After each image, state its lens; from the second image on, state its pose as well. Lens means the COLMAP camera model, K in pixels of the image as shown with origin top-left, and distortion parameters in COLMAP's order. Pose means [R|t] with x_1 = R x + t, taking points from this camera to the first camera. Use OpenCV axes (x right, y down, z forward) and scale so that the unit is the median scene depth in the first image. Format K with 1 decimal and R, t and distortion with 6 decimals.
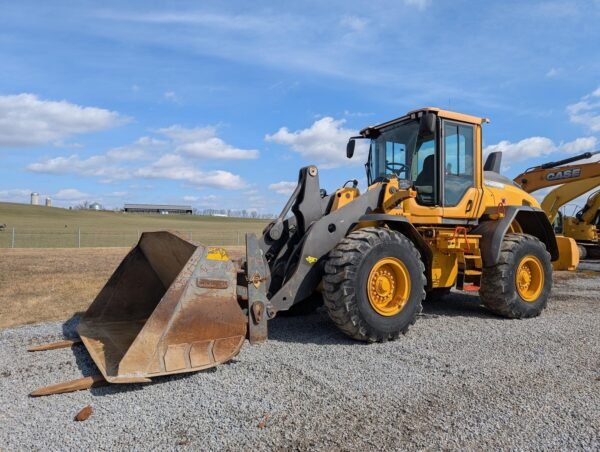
lens RADIAL K [[428.6, 0, 302.9], [0, 428.6, 230.3], [0, 0, 1]] dist [0.021001, 0.001122]
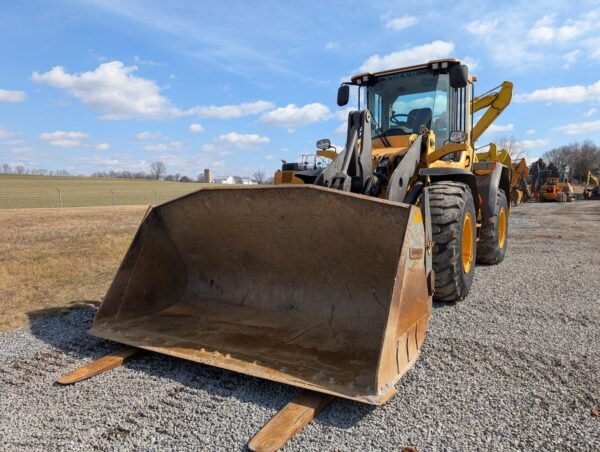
lens RADIAL K [[428.6, 0, 302.2], [0, 428.6, 220.5], [0, 0, 1]] dist [0.021001, 0.001122]
pose [[0.897744, -0.041892, 0.438521, -0.483615], [0.008078, 0.996866, 0.078693, 0.001315], [-0.440443, -0.067104, 0.895269, 0.263491]]
